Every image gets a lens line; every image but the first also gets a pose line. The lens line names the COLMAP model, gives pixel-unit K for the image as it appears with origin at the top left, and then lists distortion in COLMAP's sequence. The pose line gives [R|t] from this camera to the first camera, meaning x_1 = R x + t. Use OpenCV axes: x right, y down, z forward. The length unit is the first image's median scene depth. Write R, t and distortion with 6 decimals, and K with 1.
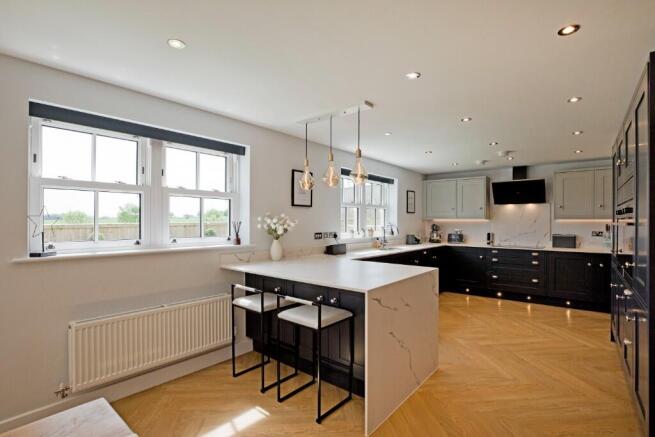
lens RADIAL K [[310.9, 0, 326.3], [0, 310.9, 222.0], [0, 0, 1]] dist [-0.005700, -0.000418]
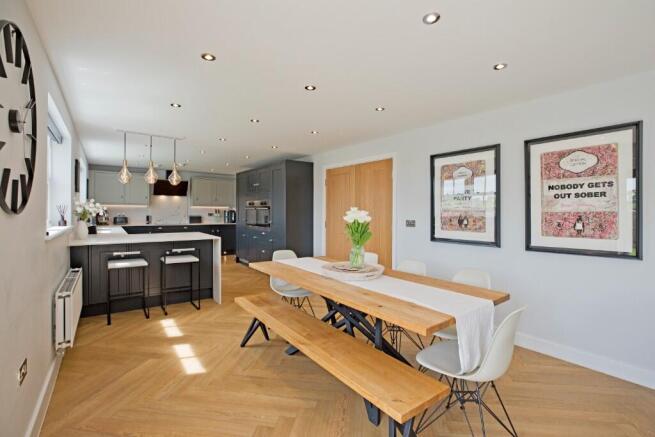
lens RADIAL K [[307.7, 0, 330.6], [0, 307.7, 215.6], [0, 0, 1]] dist [-0.021950, 0.001881]
pose [[0.224476, -0.016551, 0.974339, -0.692977], [-0.005868, 0.999815, 0.018336, 0.006119], [-0.974462, -0.009834, 0.224337, -0.095196]]
